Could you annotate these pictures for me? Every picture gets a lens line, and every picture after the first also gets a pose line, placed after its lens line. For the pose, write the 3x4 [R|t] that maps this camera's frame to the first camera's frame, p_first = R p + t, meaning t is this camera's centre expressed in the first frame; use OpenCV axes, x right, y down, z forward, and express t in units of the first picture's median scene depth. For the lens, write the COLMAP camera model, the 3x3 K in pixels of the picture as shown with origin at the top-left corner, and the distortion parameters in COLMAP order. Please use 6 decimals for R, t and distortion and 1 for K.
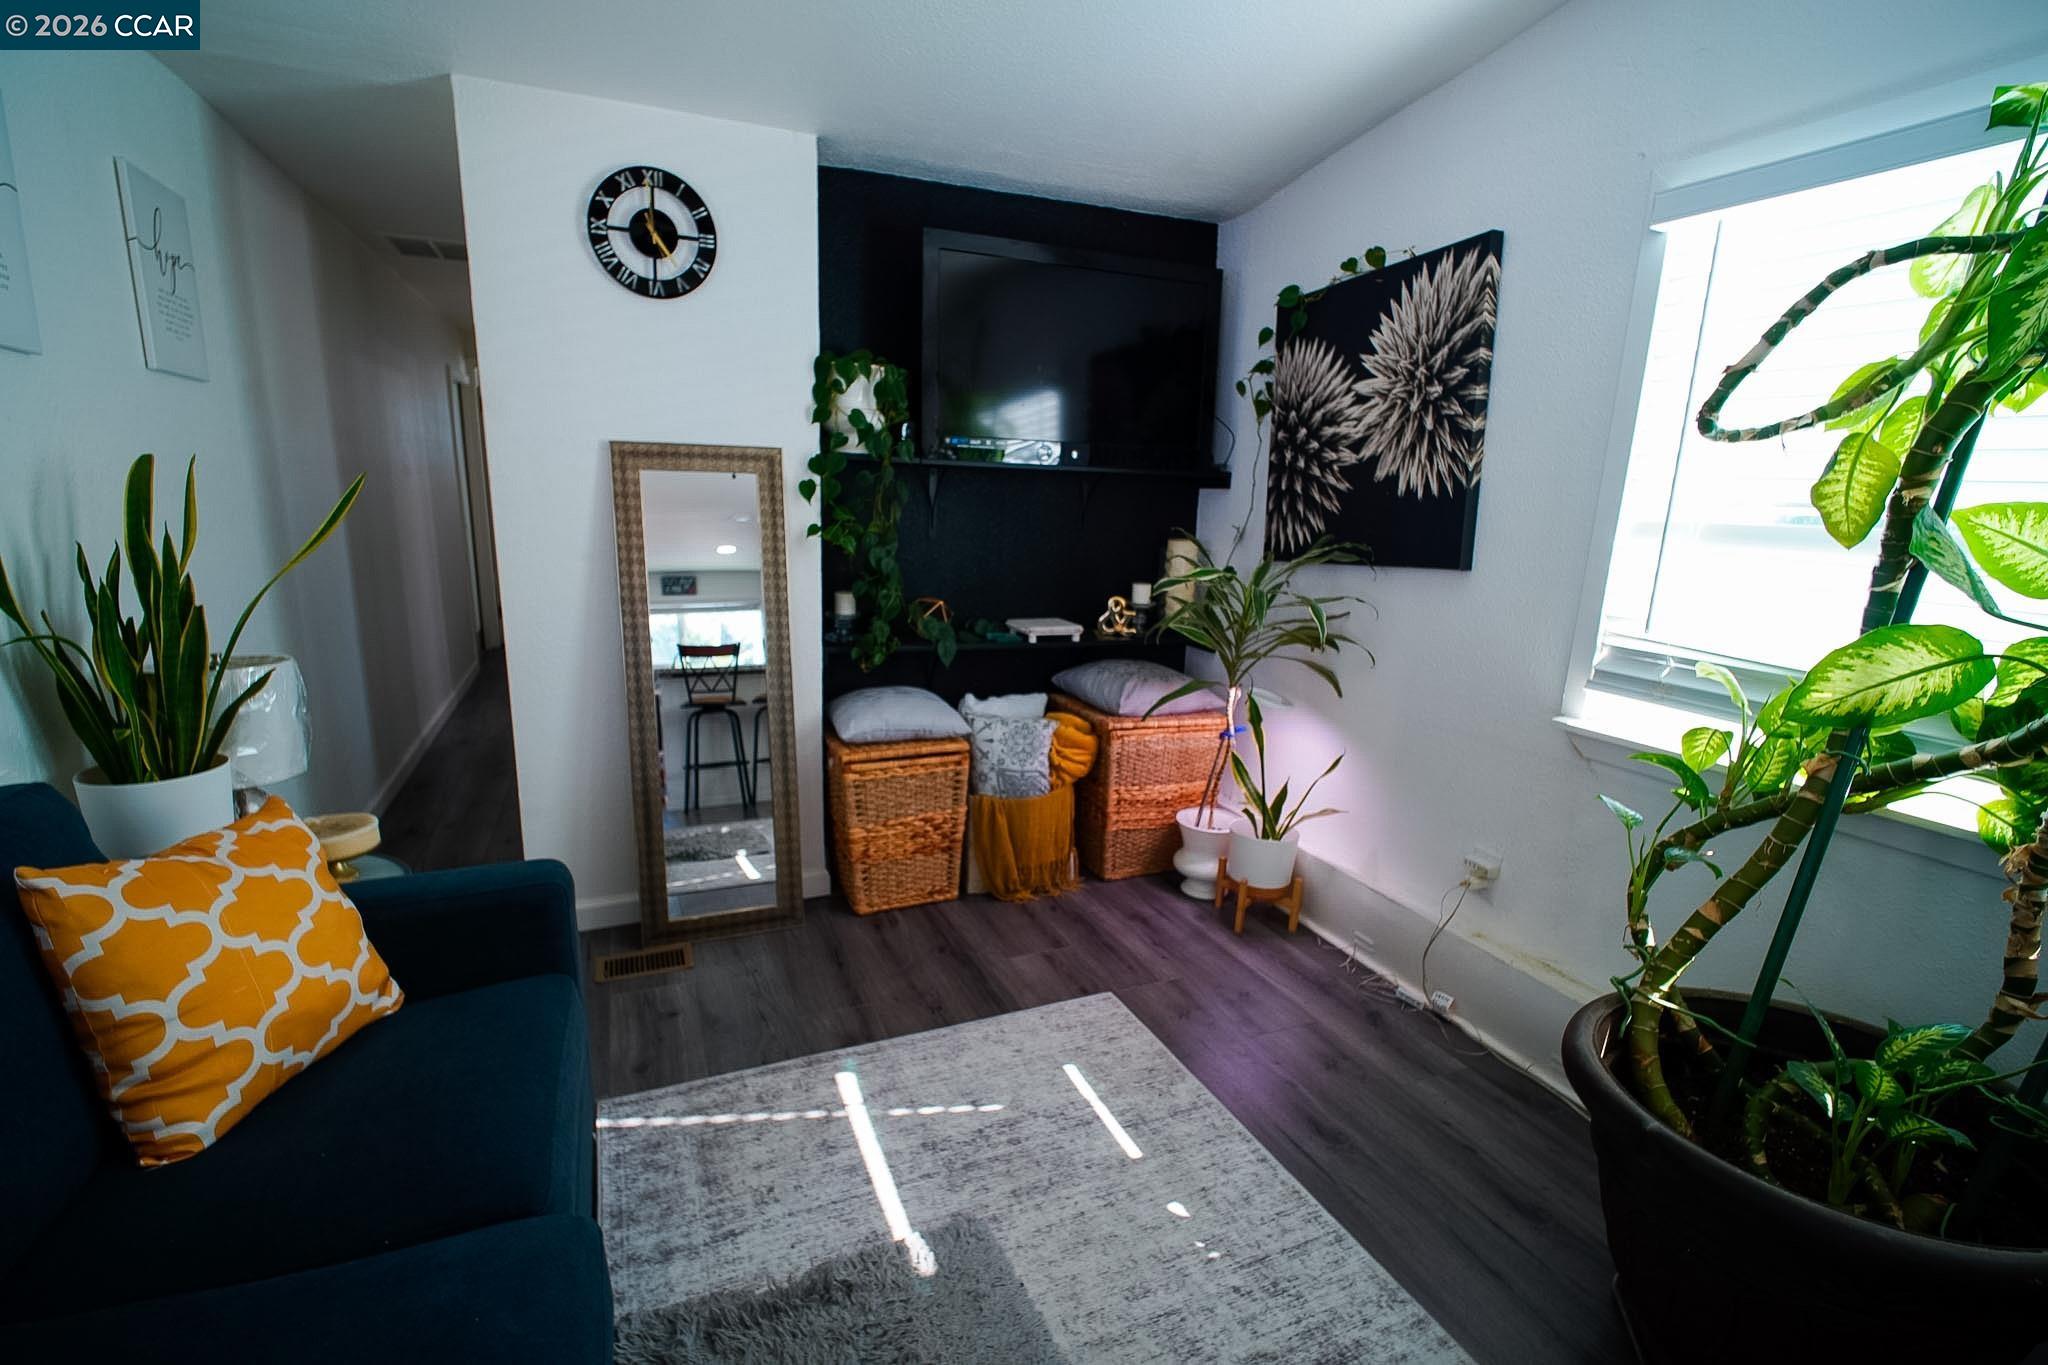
lens RADIAL K [[891.4, 0, 1024.0], [0, 891.4, 682.5], [0, 0, 1]] dist [0.023356, 0.000004]
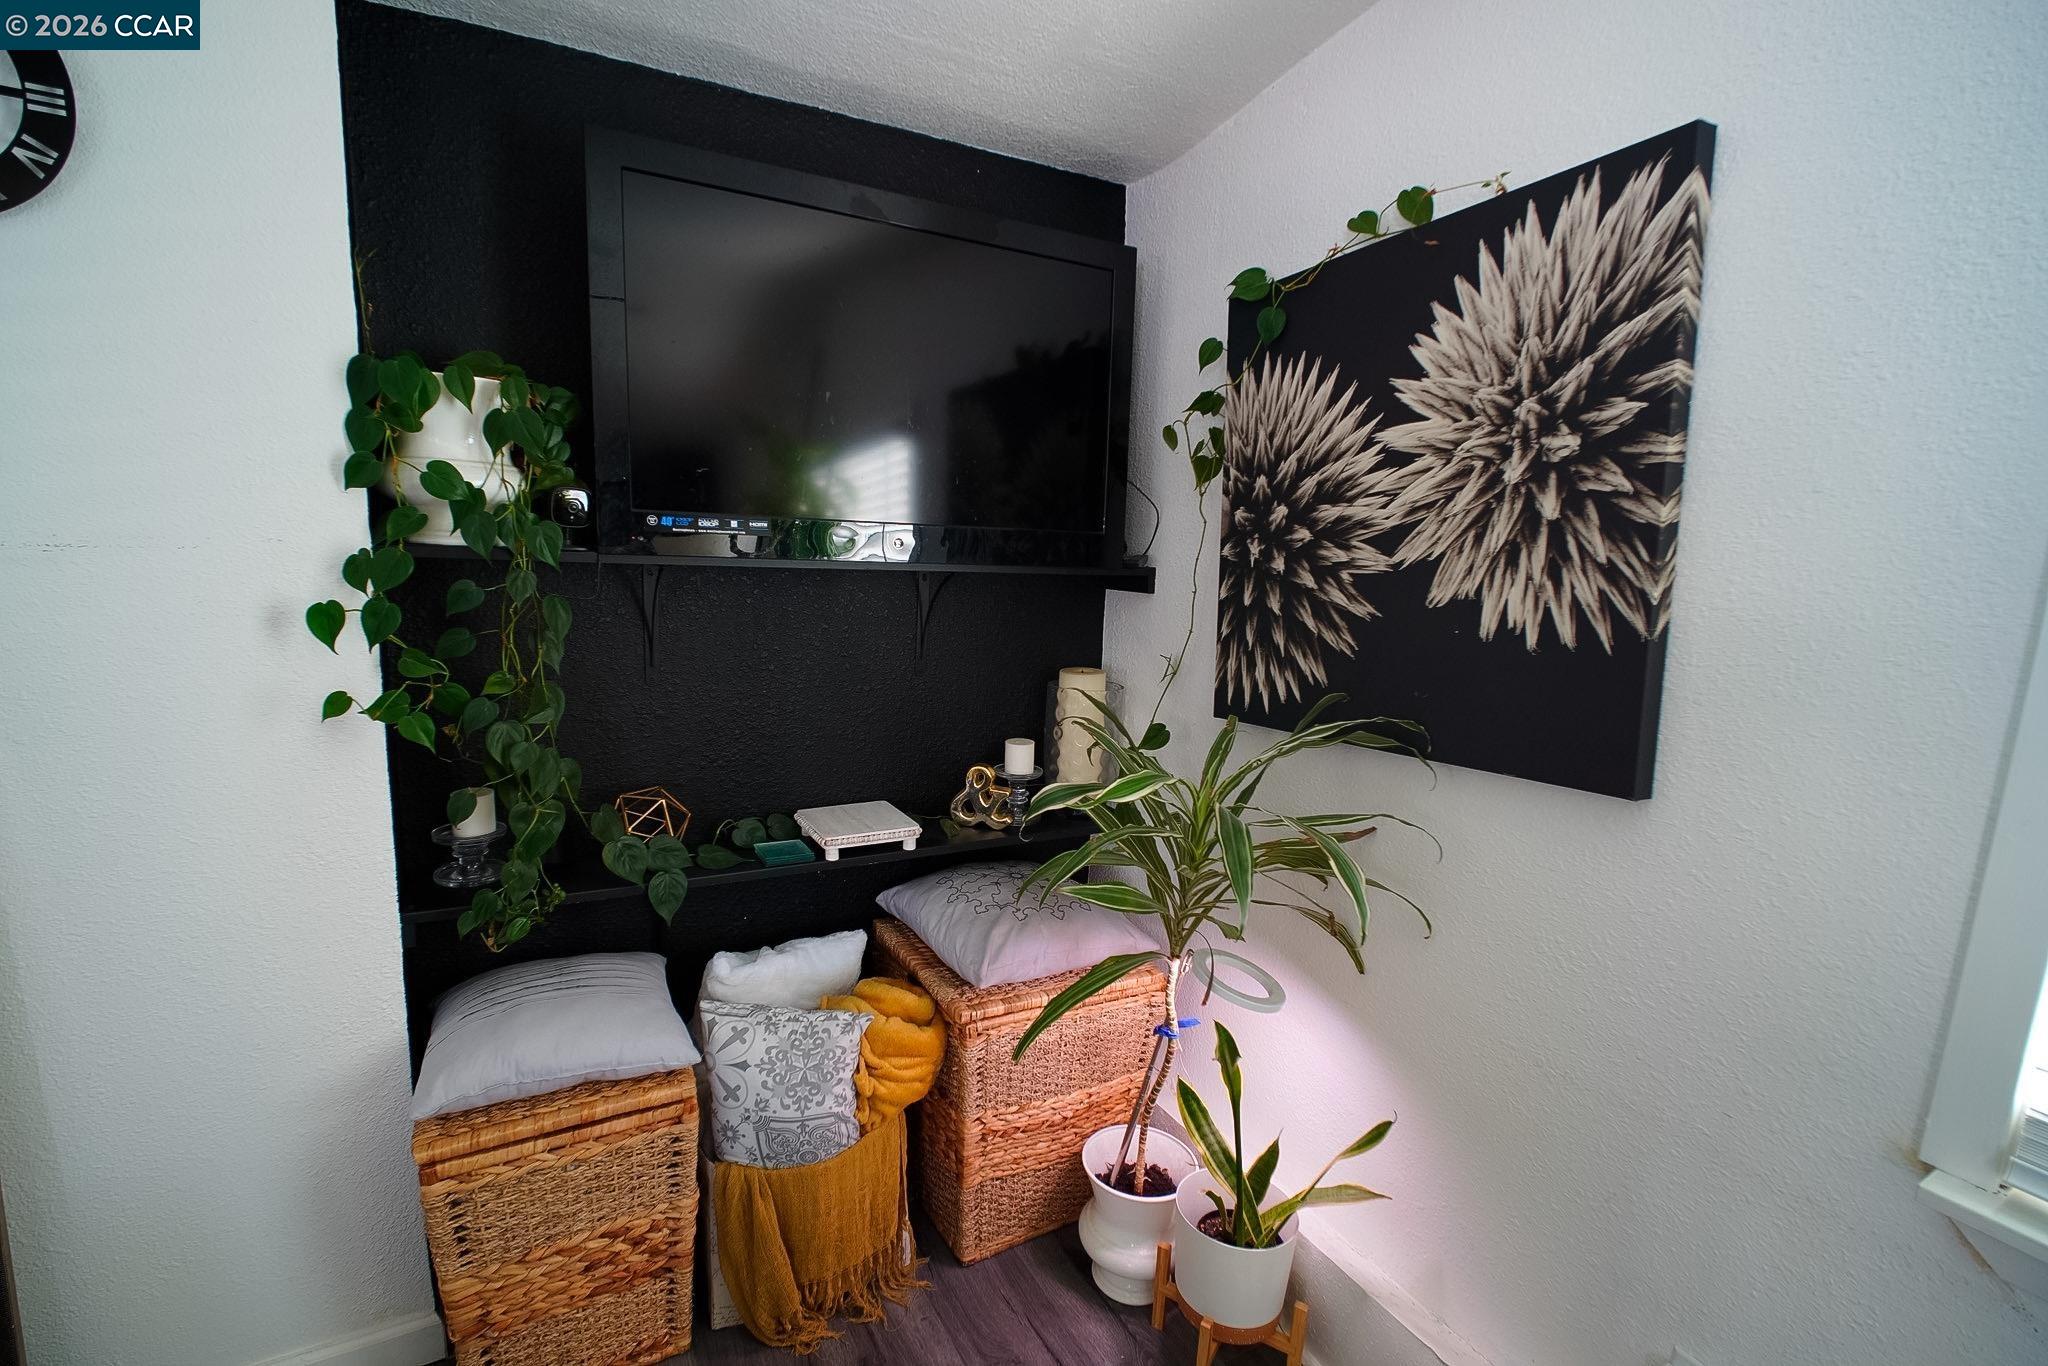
lens RADIAL K [[853.2, 0, 1024.0], [0, 853.2, 683.0], [0, 0, 1]] dist [0.000147, -0.000178]
pose [[0.993976, -0.013771, 0.108731, 0.082694], [0.018733, 0.998823, -0.044750, -0.146441], [-0.107987, 0.046518, 0.993063, 0.470159]]
